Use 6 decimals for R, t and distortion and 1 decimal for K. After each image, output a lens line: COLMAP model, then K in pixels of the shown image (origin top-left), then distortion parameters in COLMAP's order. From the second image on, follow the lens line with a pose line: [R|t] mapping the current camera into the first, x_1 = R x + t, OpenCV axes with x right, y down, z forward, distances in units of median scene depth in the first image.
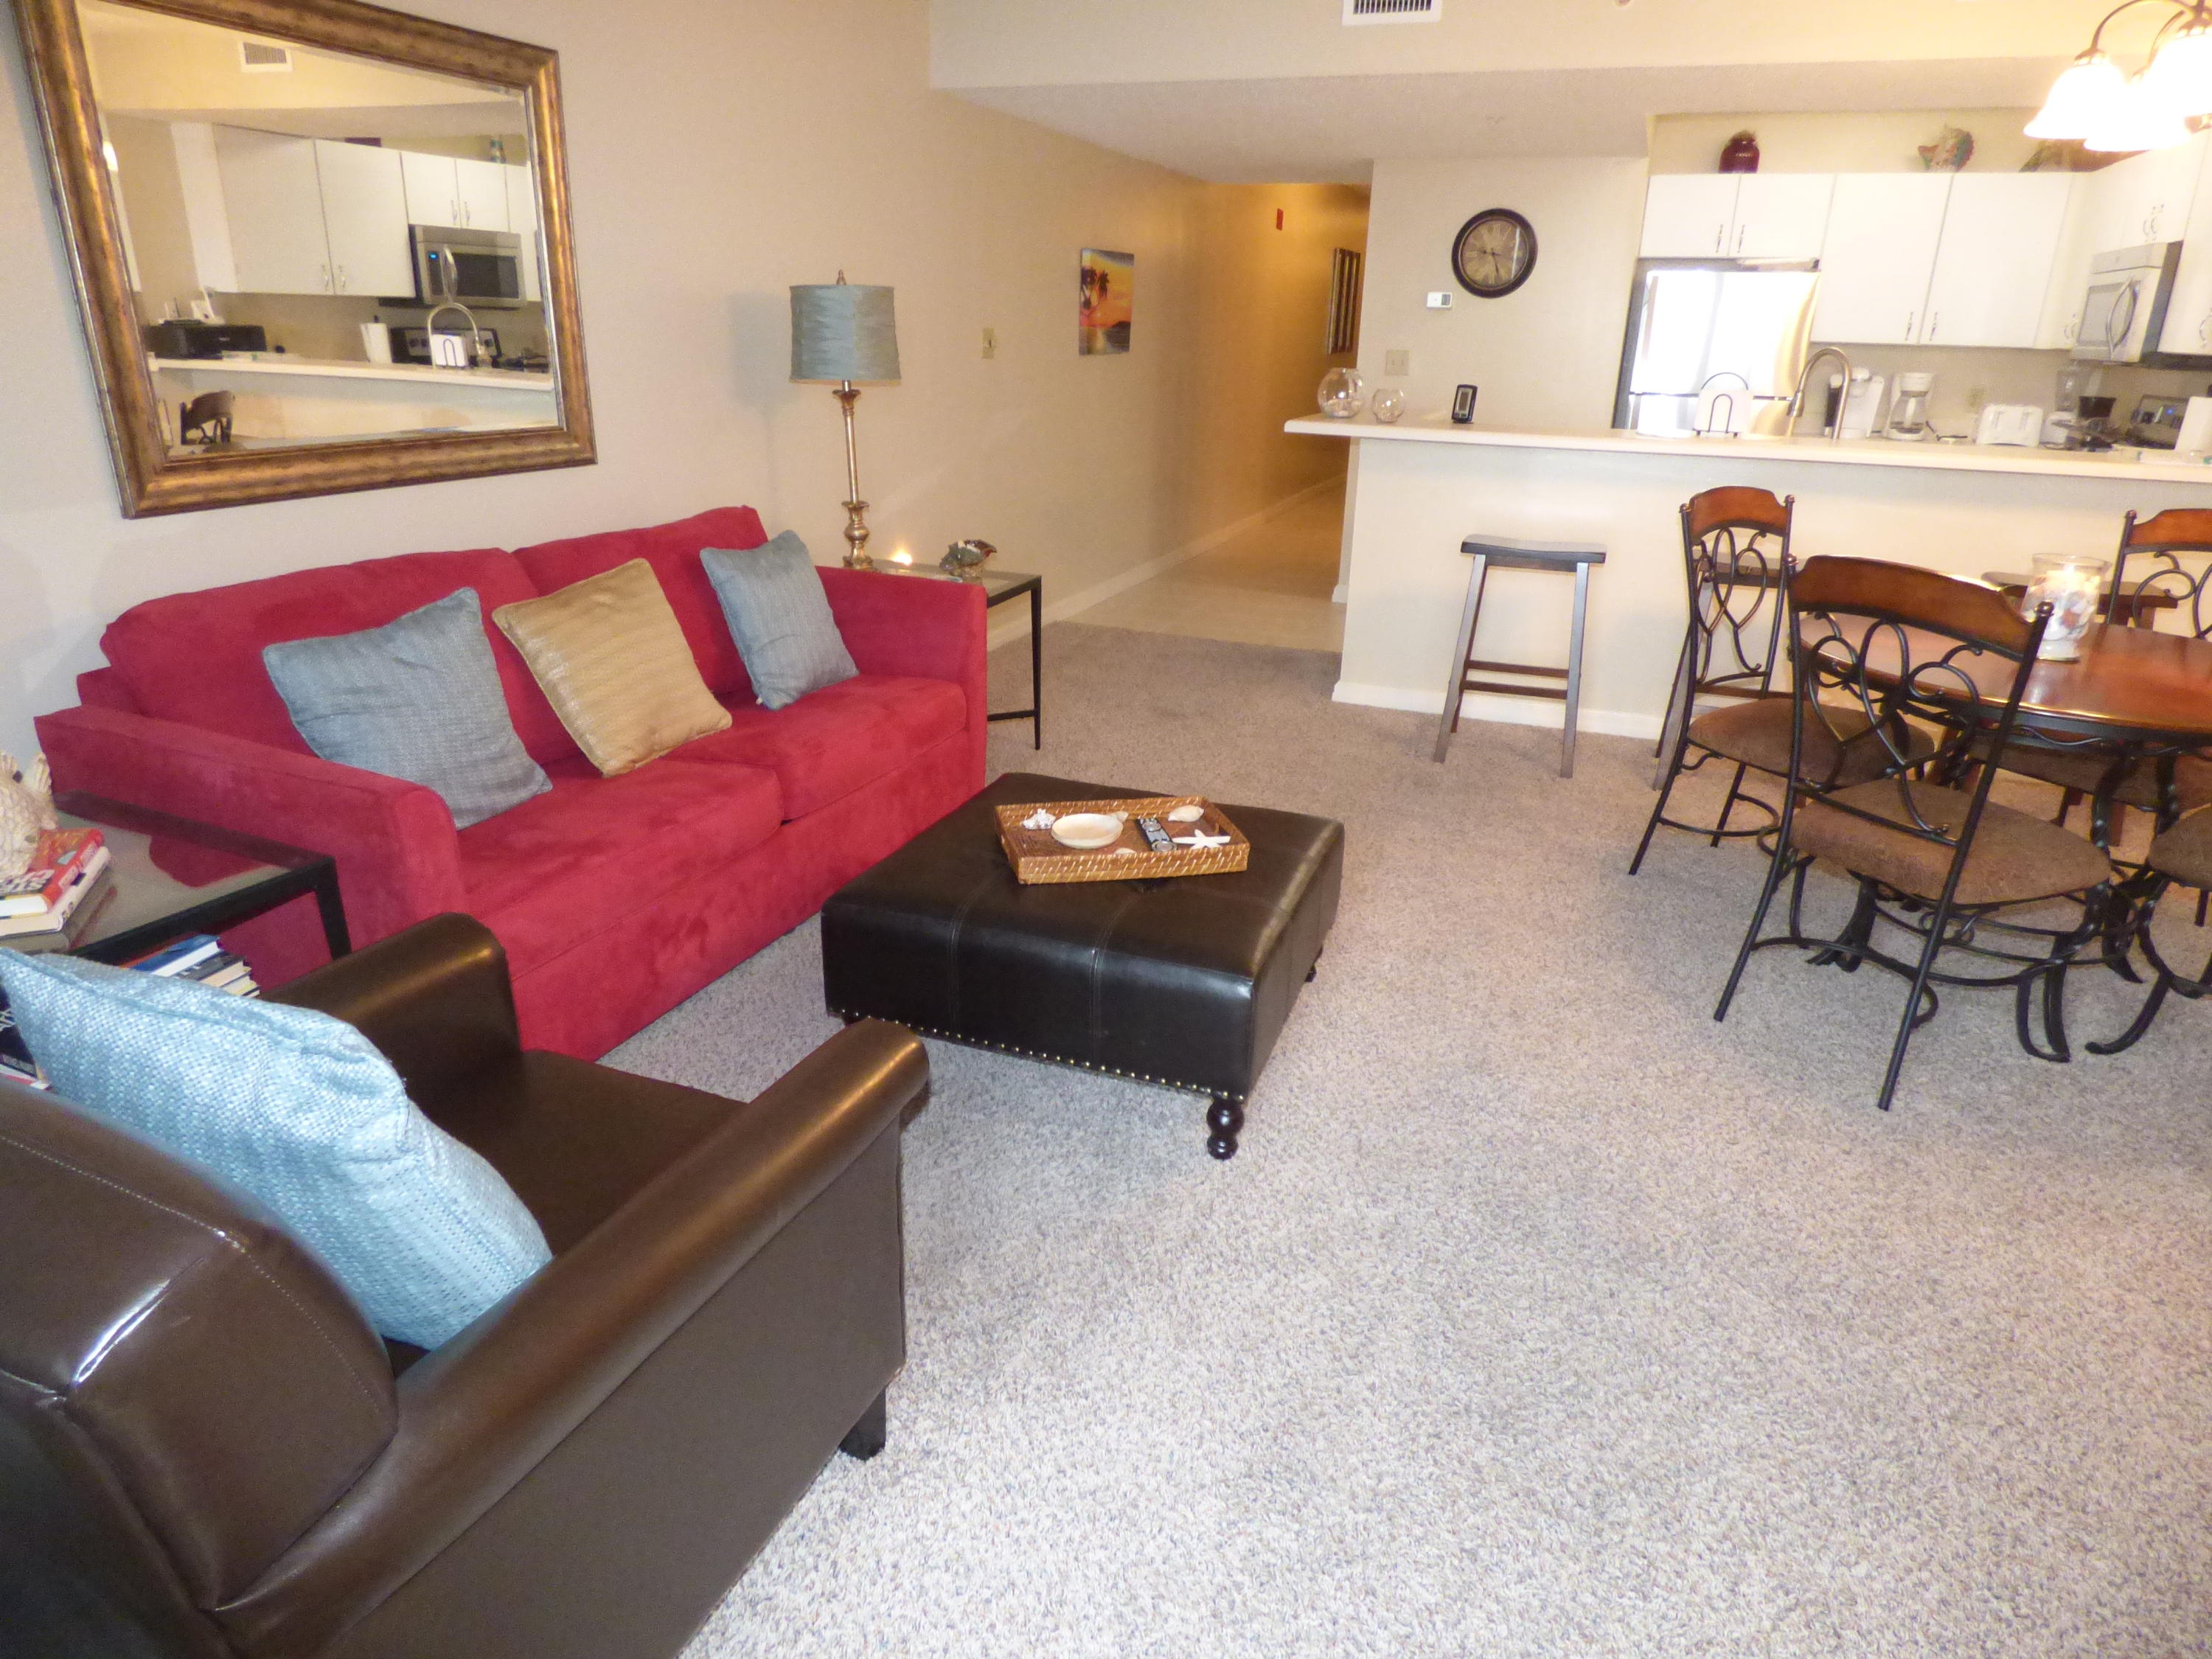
lens RADIAL K [[1330.1, 0, 1125.6], [0, 1330.1, 800.6], [0, 0, 1]] dist [-0.002002, 0.009559]
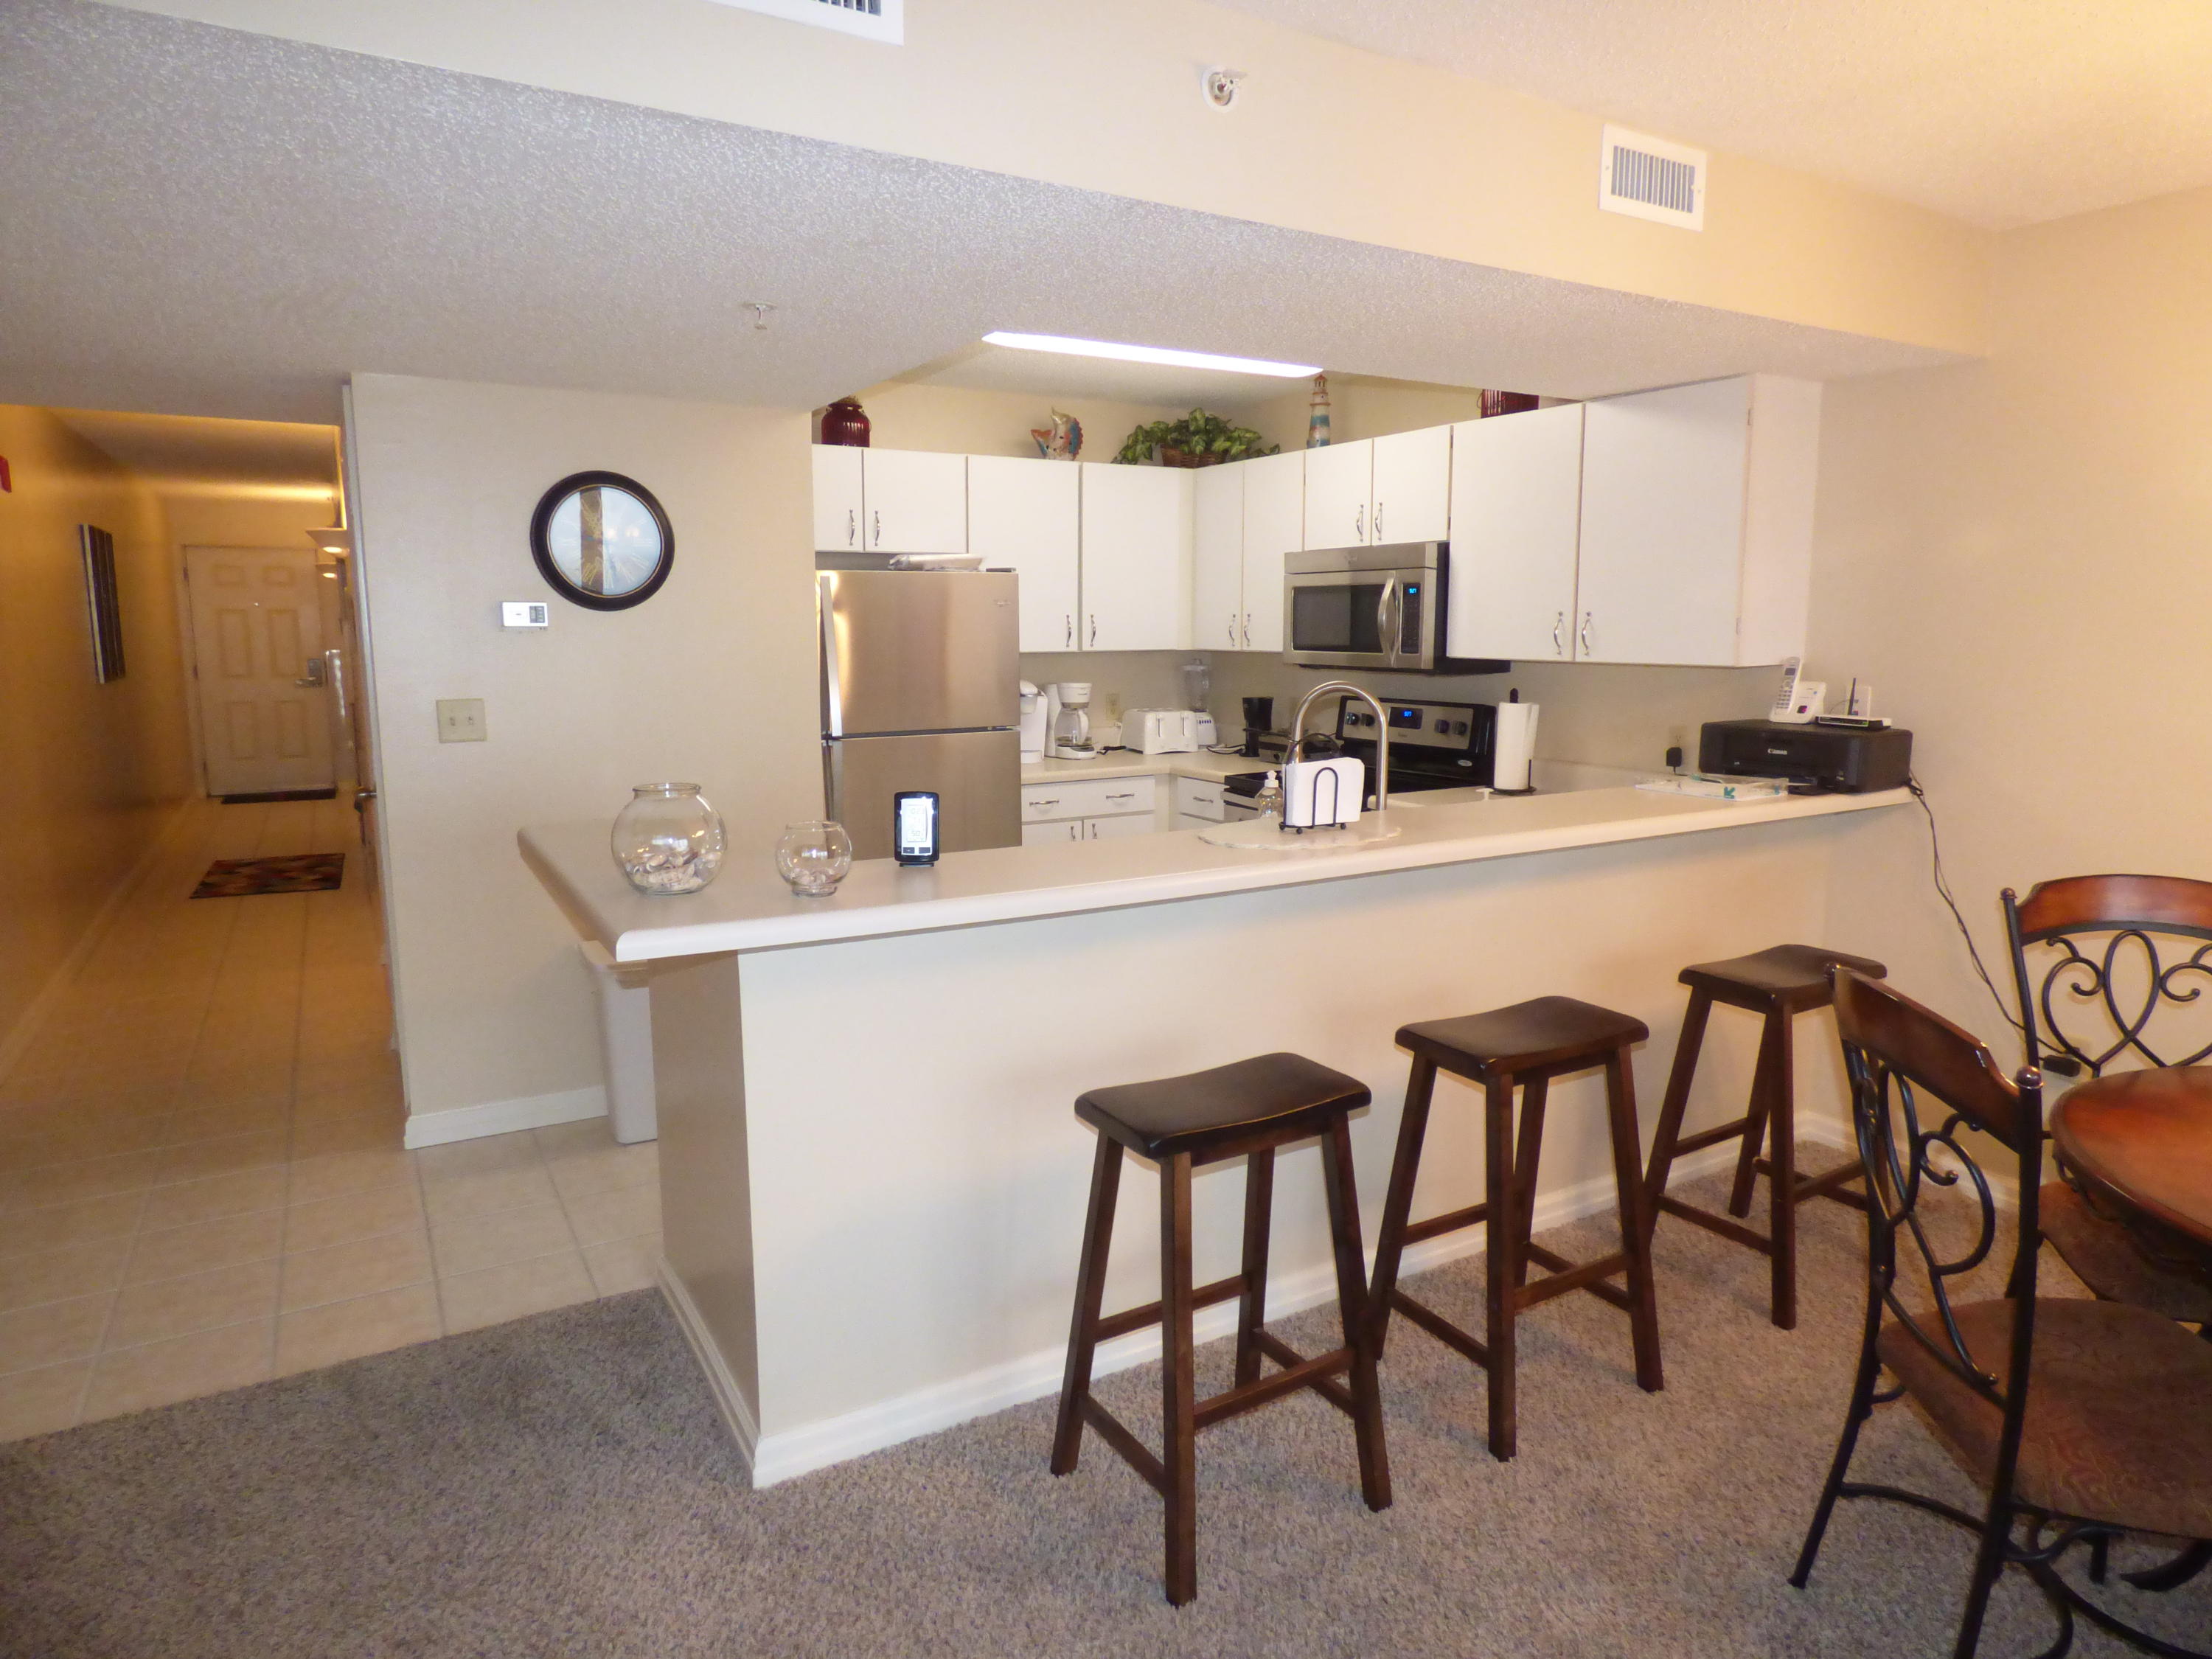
lens RADIAL K [[1330.1, 0, 1108.5], [0, 1330.1, 818.0], [0, 0, 1]] dist [-0.002002, 0.009559]
pose [[0.623342, -0.140079, 0.769300, -0.141045], [0.280222, 0.958497, -0.052527, -0.402570], [-0.730014, 0.248317, 0.636725, 0.992033]]
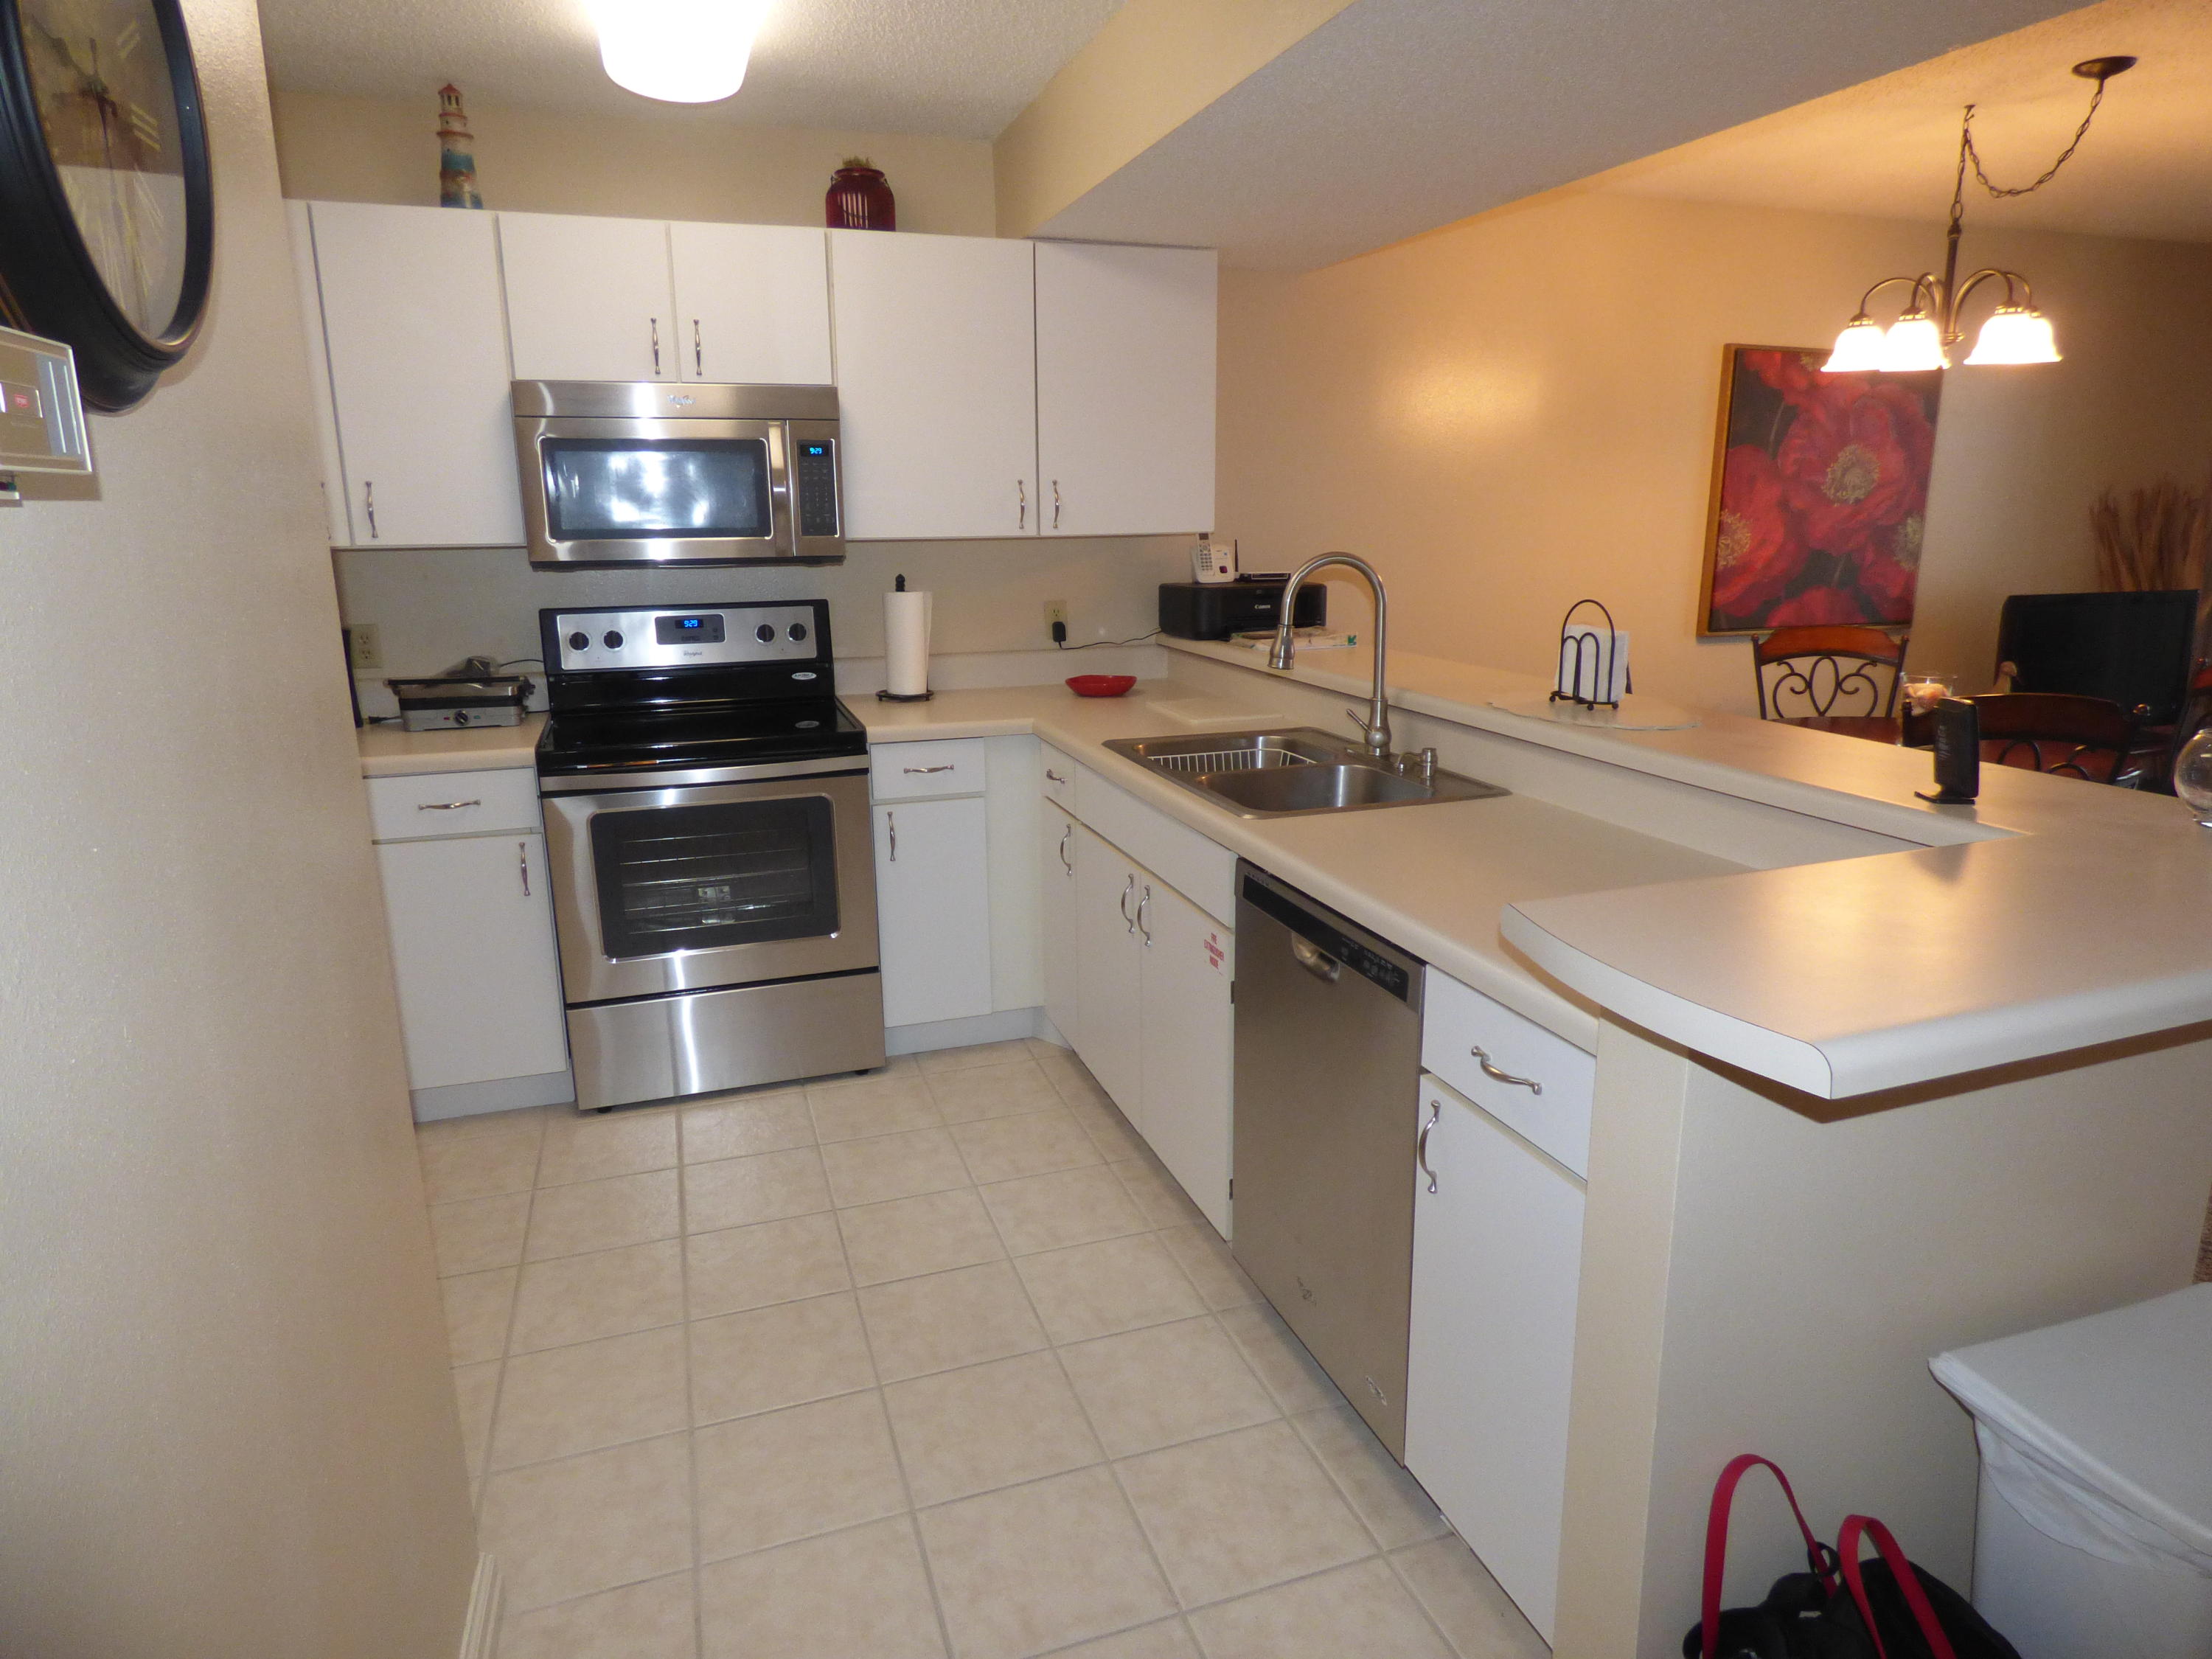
lens RADIAL K [[1330.1, 0, 1159.9], [0, 1330.1, 834.0], [0, 0, 1]] dist [-0.002002, 0.009559]
pose [[-0.643073, -0.205245, 0.737788, 0.165894], [0.254852, 0.851145, 0.458915, -0.791772], [-0.722155, 0.483142, -0.495041, 2.119078]]
